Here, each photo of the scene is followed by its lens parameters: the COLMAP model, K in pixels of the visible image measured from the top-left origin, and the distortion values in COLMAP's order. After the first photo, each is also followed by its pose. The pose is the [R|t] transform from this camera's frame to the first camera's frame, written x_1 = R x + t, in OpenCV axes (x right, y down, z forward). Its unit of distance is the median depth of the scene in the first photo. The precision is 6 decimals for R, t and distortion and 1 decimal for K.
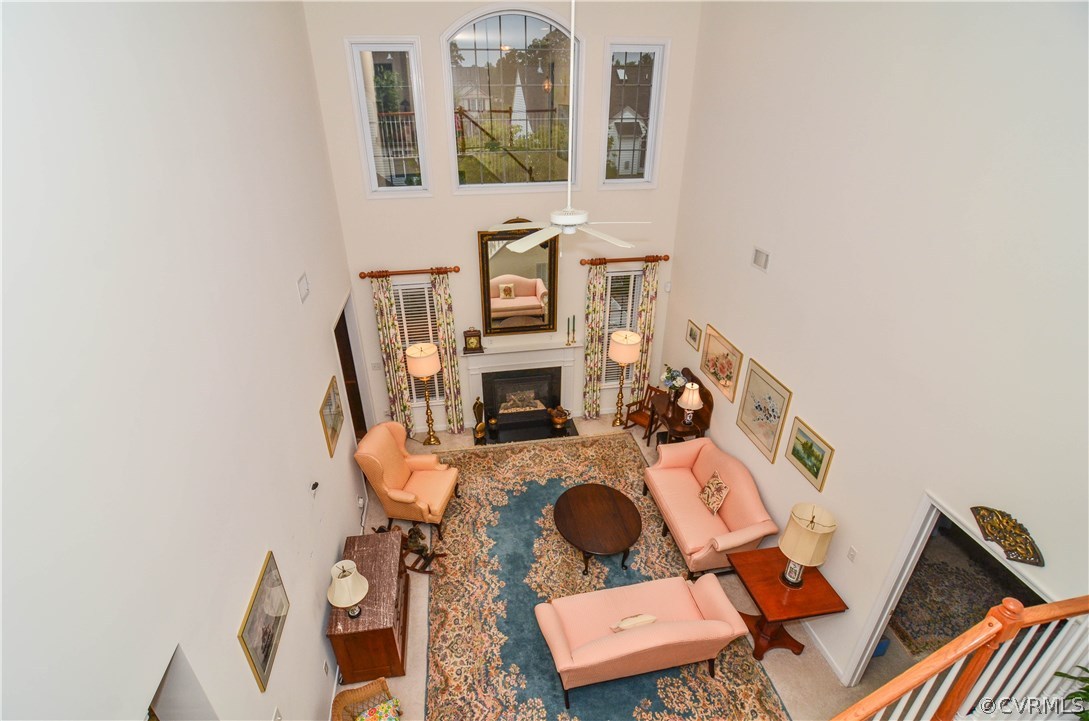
lens RADIAL K [[524.6, 0, 541.1], [0, 524.6, 356.8], [0, 0, 1]] dist [-0.002426, -0.001210]
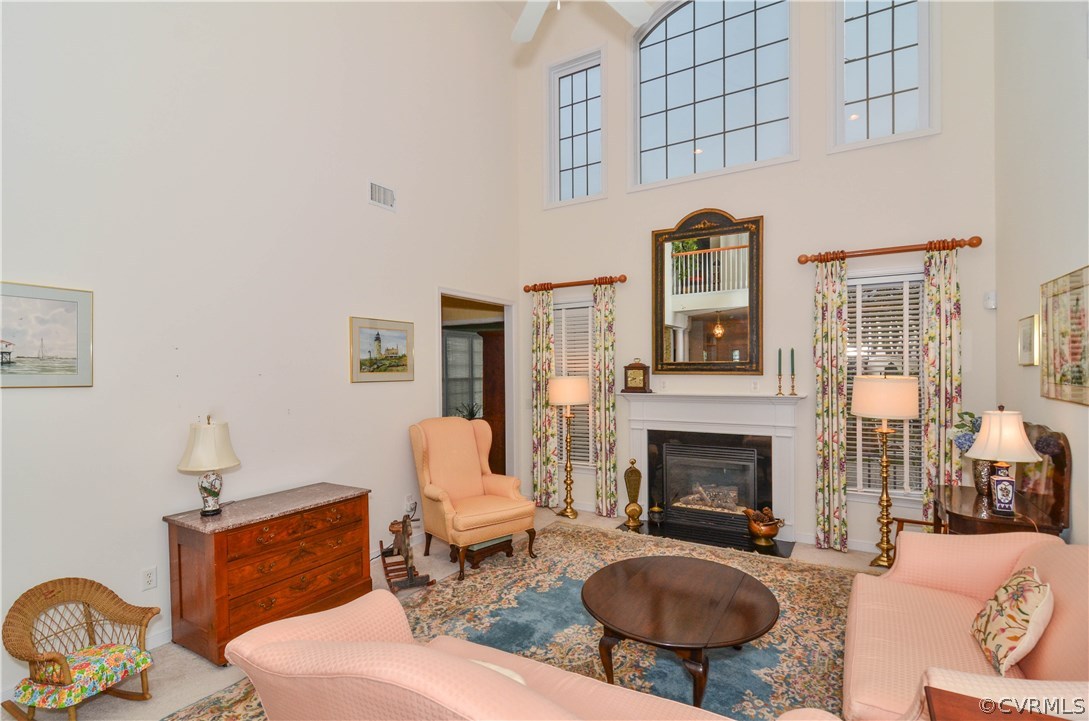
lens RADIAL K [[524.6, 0, 537.8], [0, 524.6, 369.9], [0, 0, 1]] dist [-0.002426, -0.001210]
pose [[0.749671, -0.007524, -0.661768, 0.256069], [-0.290843, 0.894456, -0.339645, 0.253035], [0.594478, 0.447093, 0.668359, 0.416247]]
